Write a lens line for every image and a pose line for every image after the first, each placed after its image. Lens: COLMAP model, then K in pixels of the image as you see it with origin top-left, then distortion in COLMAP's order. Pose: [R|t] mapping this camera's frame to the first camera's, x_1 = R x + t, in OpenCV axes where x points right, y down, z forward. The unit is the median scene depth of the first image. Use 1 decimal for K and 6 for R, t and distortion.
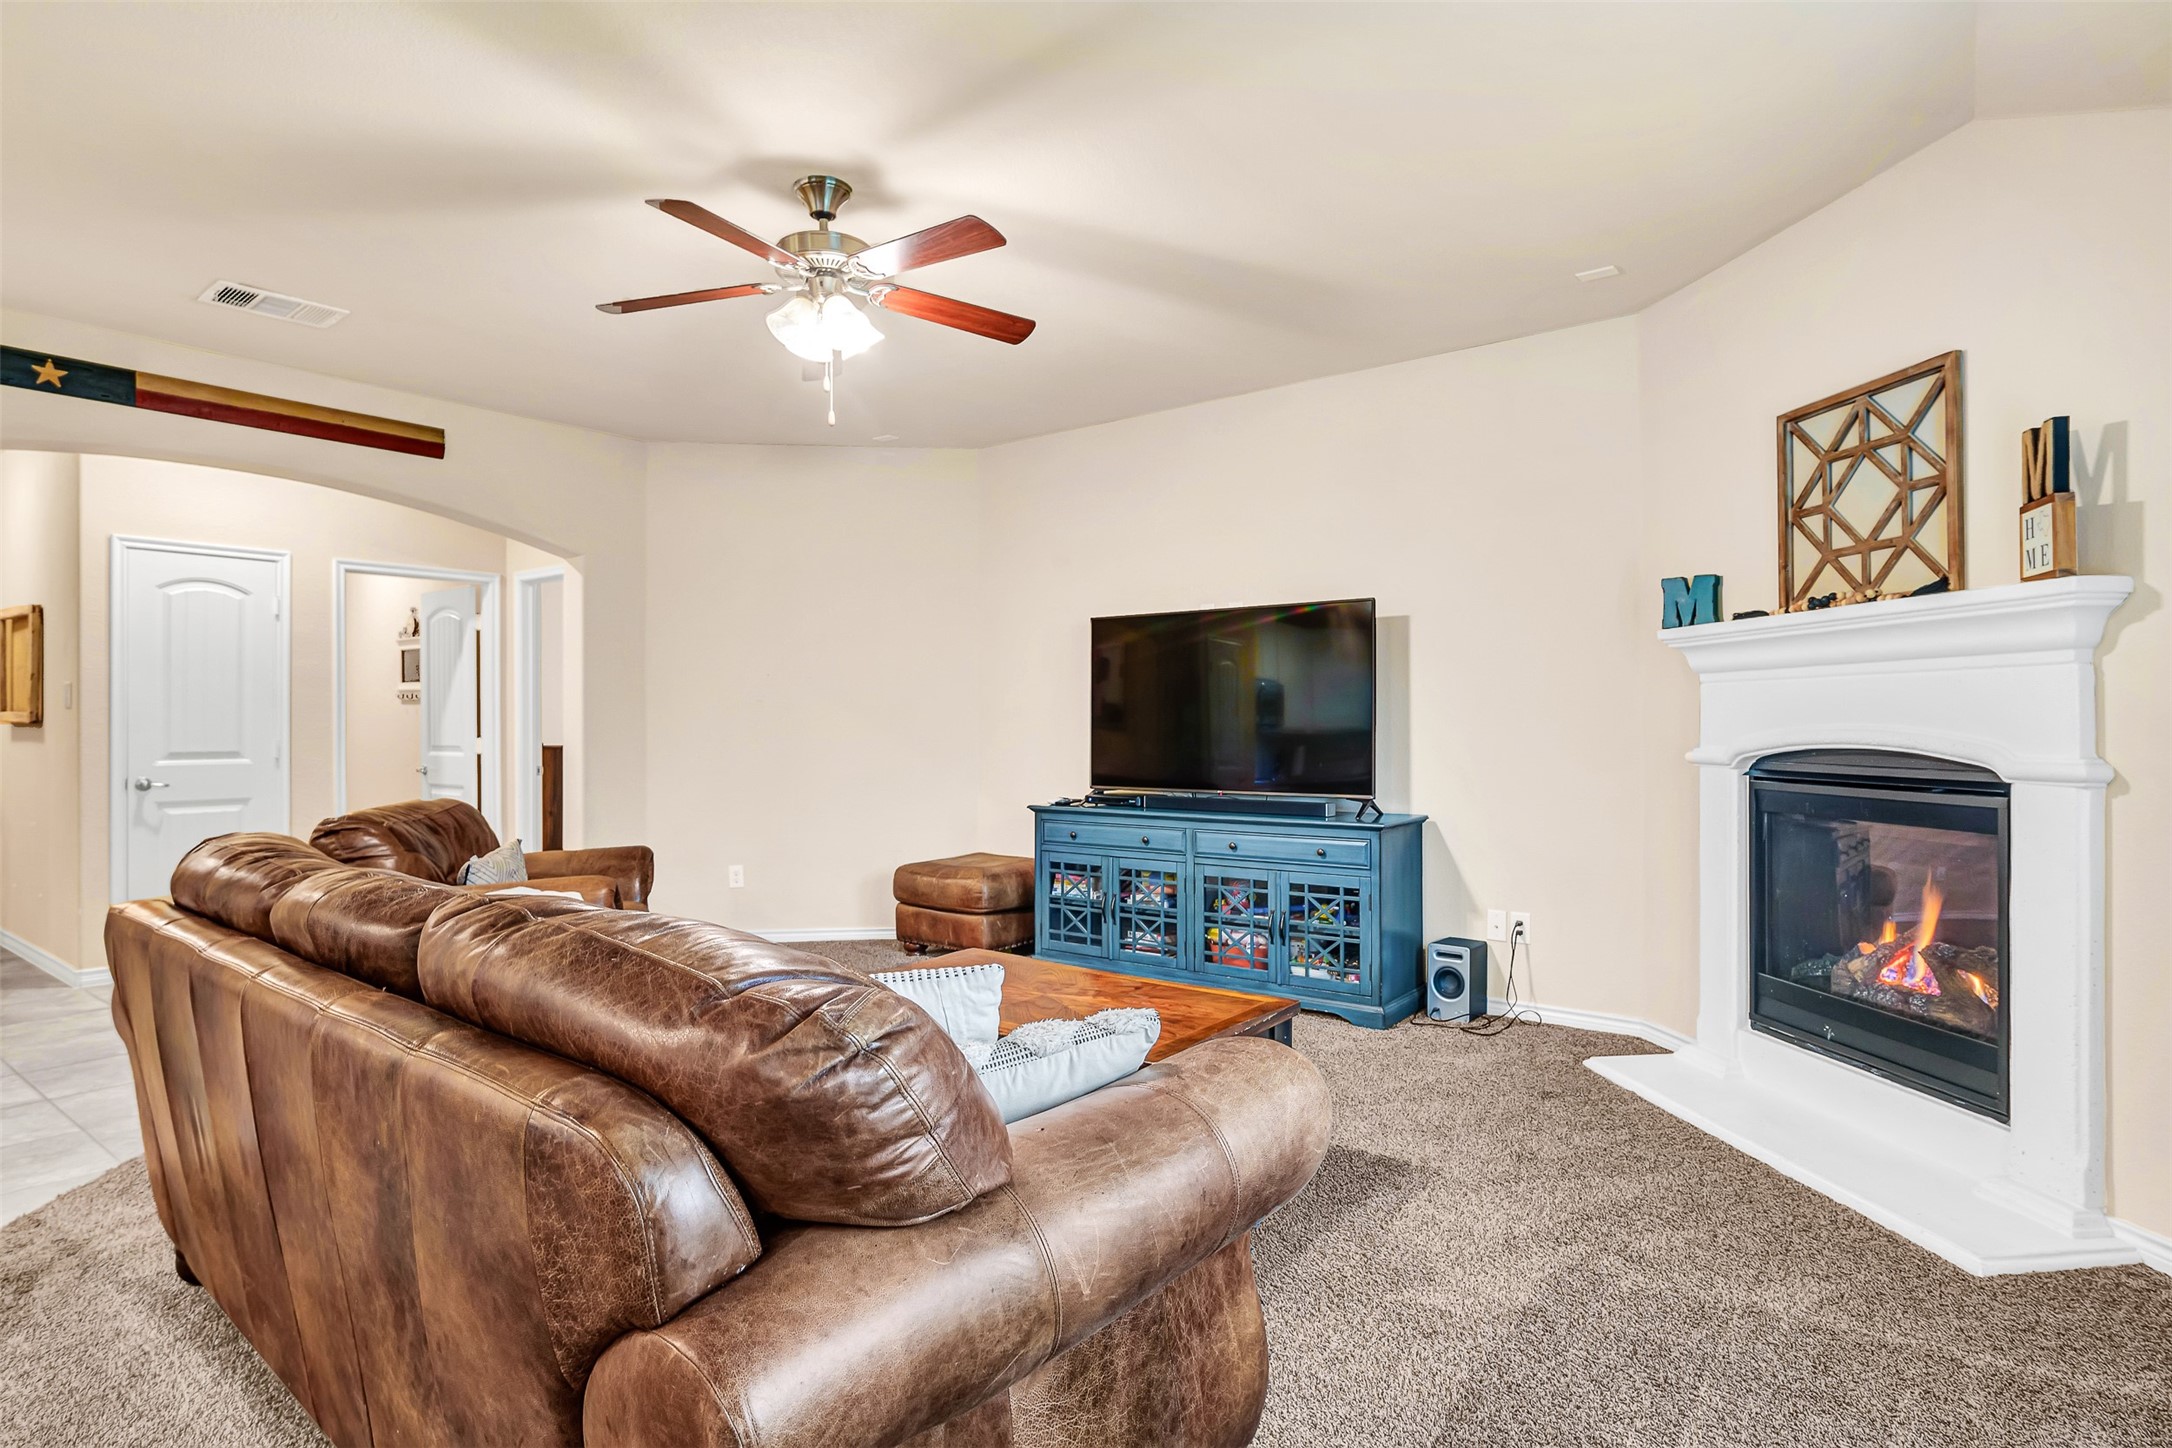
lens RADIAL K [[1164.0, 0, 1077.8], [0, 1164.0, 719.5], [0, 0, 1]] dist [-0.014937, 0.004872]
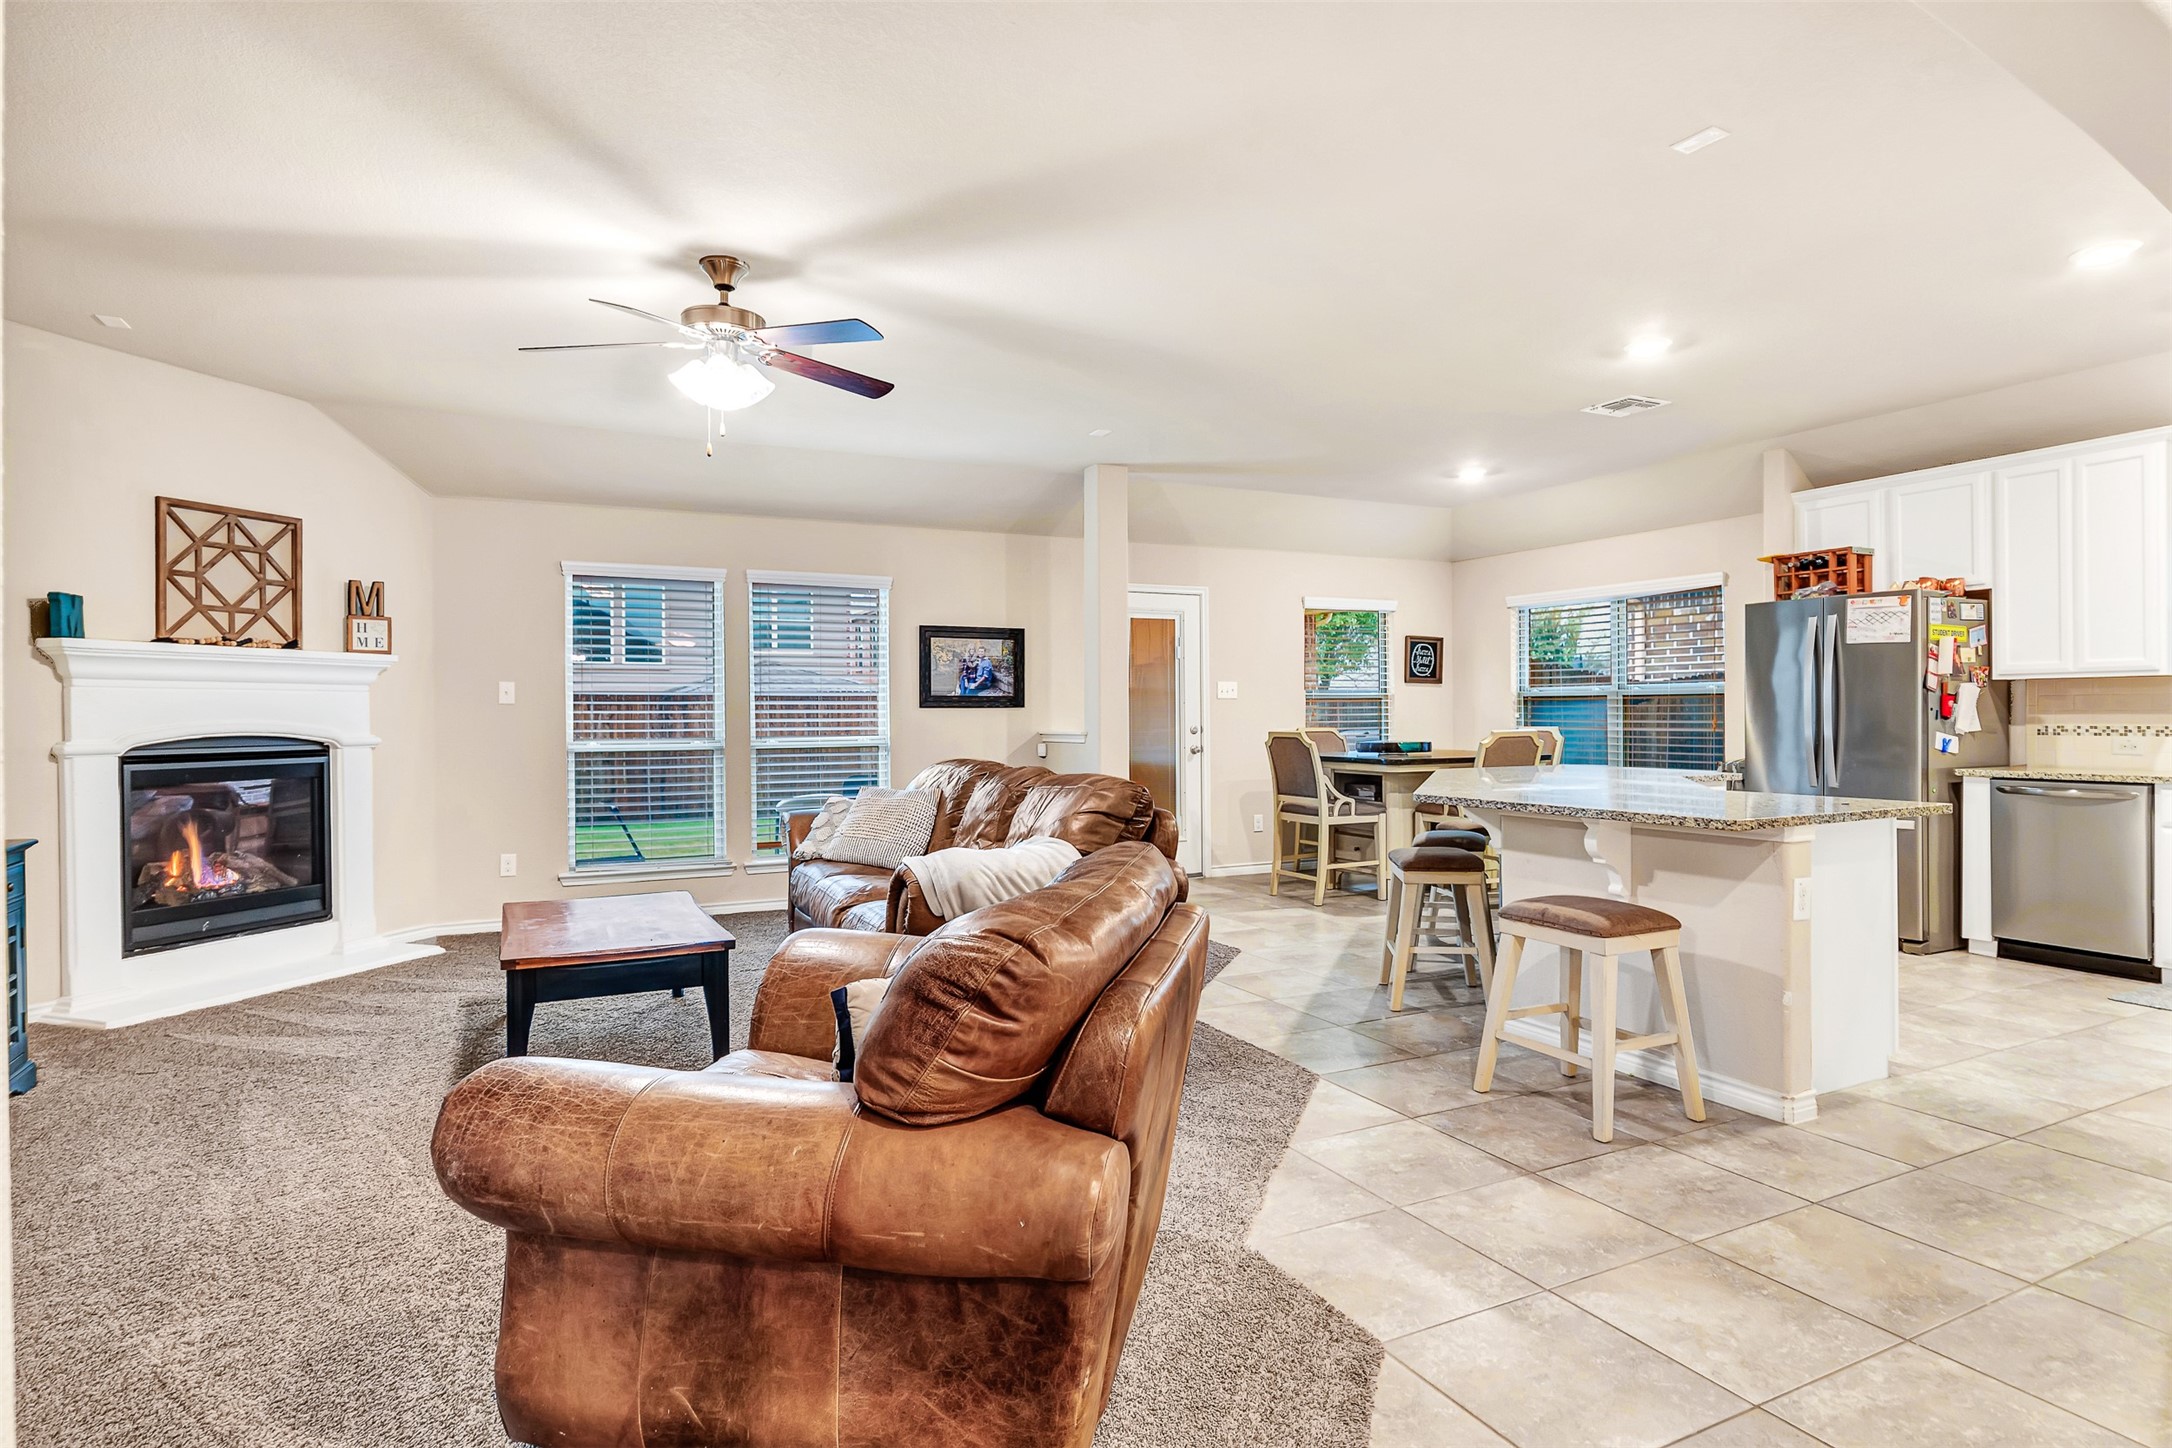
lens RADIAL K [[1164.0, 0, 1088.7], [0, 1164.0, 720.6], [0, 0, 1]] dist [-0.014937, 0.004872]
pose [[-0.897538, 0.007490, 0.440874, -1.016200], [0.008021, 0.999968, -0.000659, 0.013141], [-0.440864, 0.002945, -0.897569, 1.804184]]
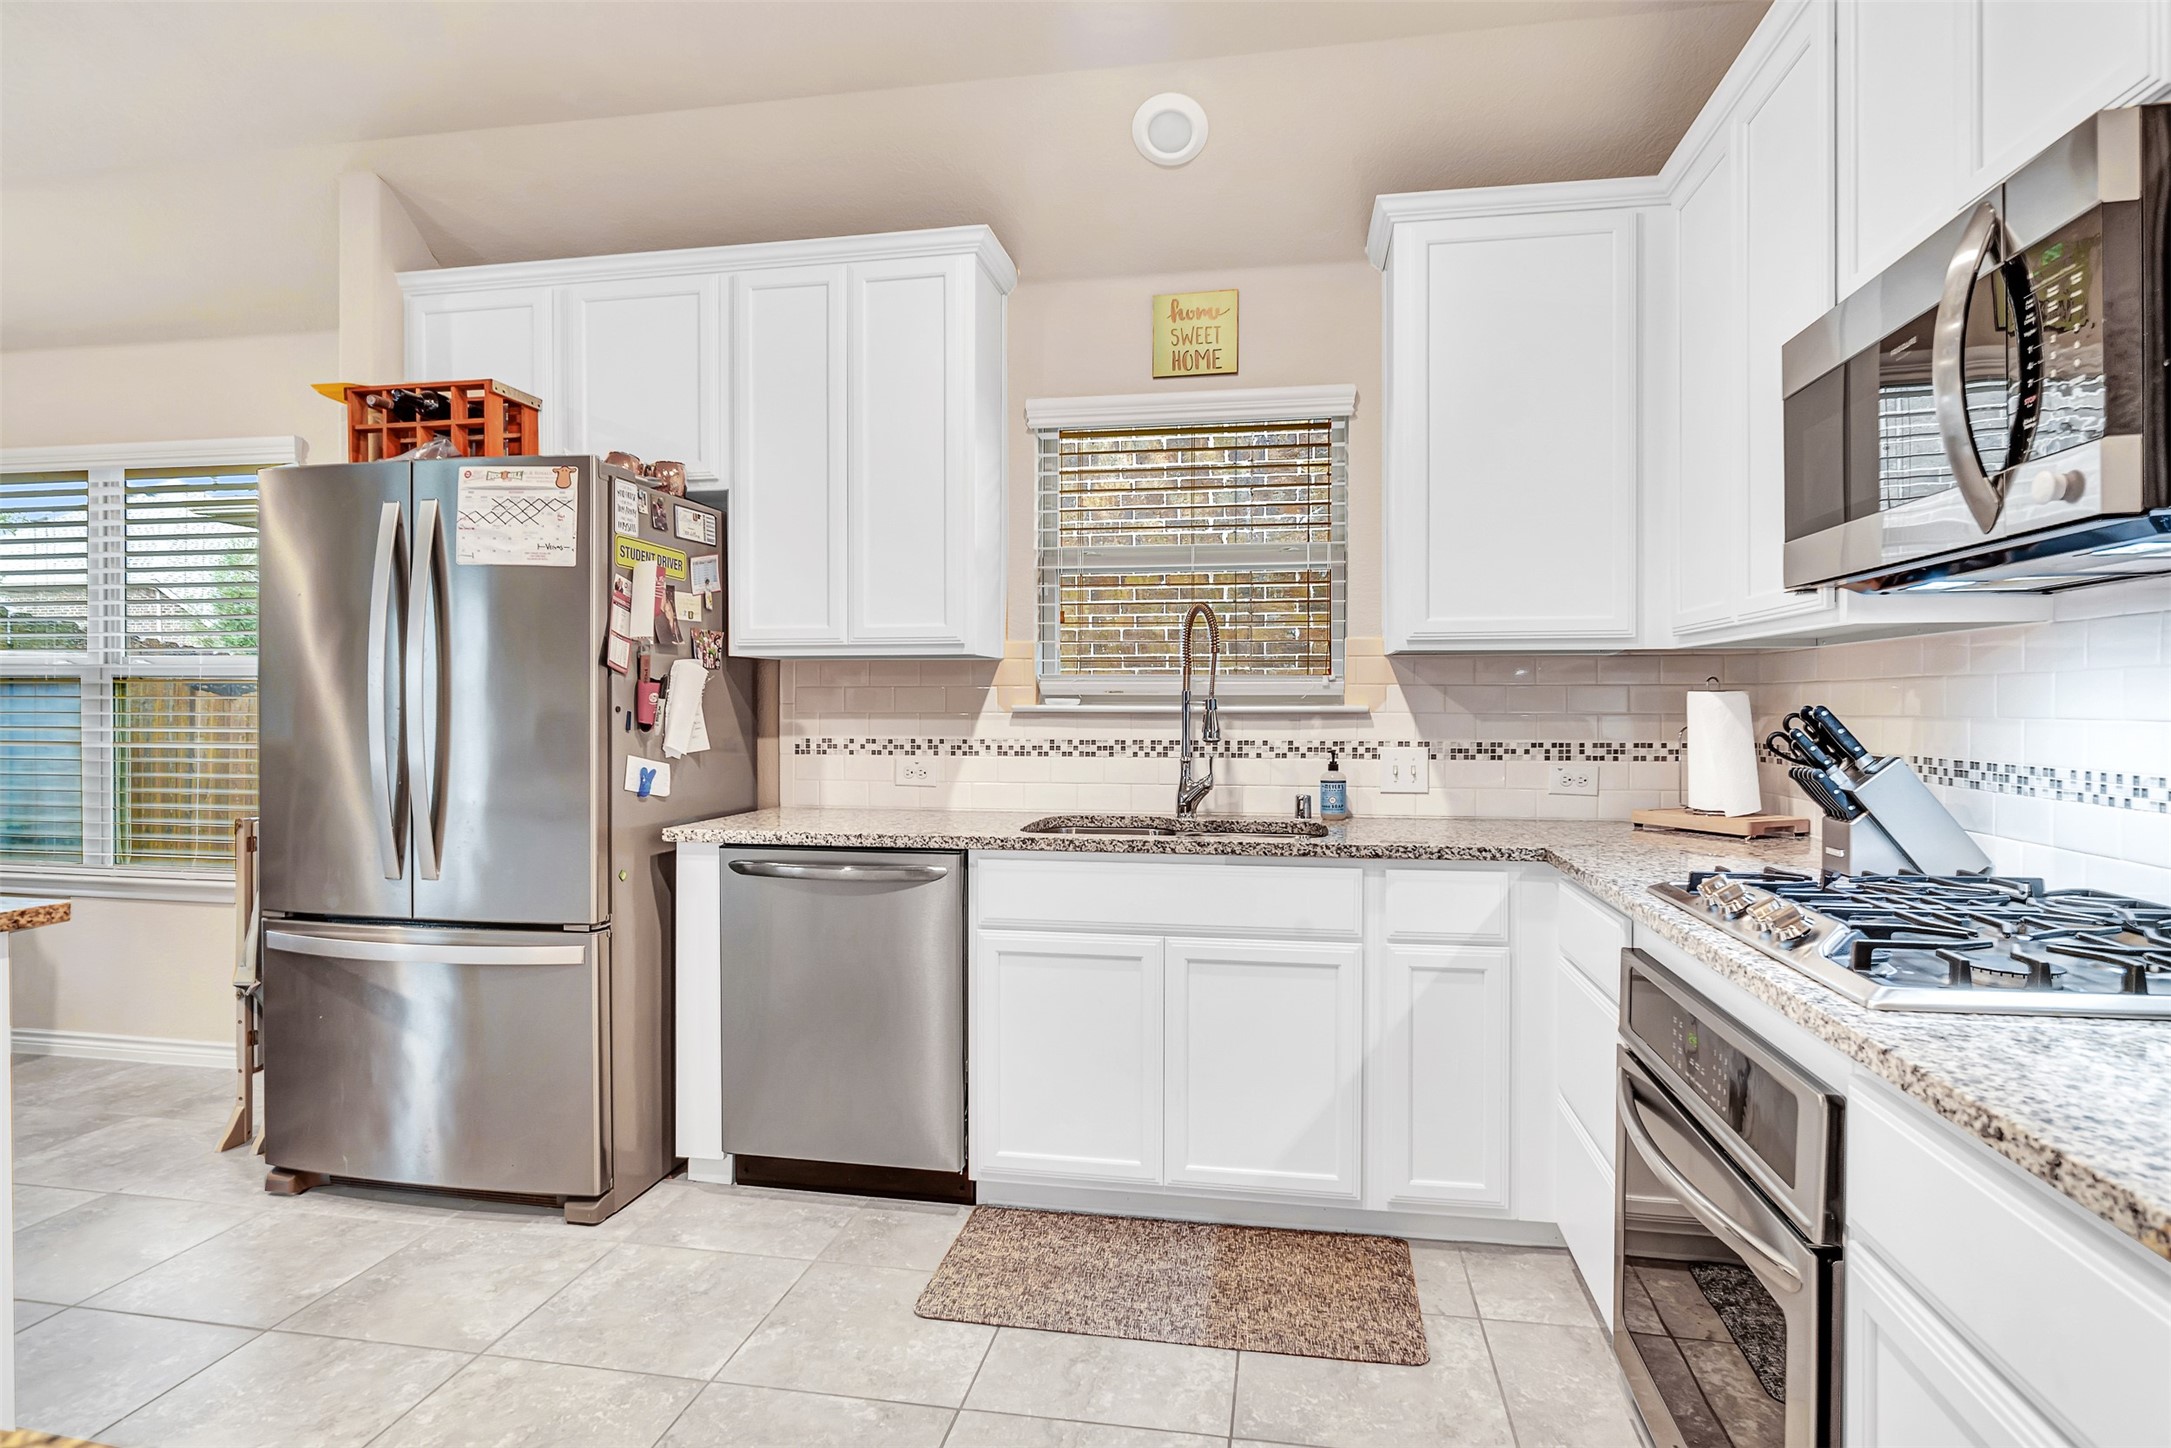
lens RADIAL K [[1163.5, 0, 1092.2], [0, 1163.5, 713.7], [0, 0, 1]] dist [-0.014937, 0.004872]
pose [[-0.885243, 0.006478, -0.465084, -1.273395], [0.004912, 0.999977, 0.004578, 0.006481], [0.465103, 0.001768, -0.885255, 0.701575]]
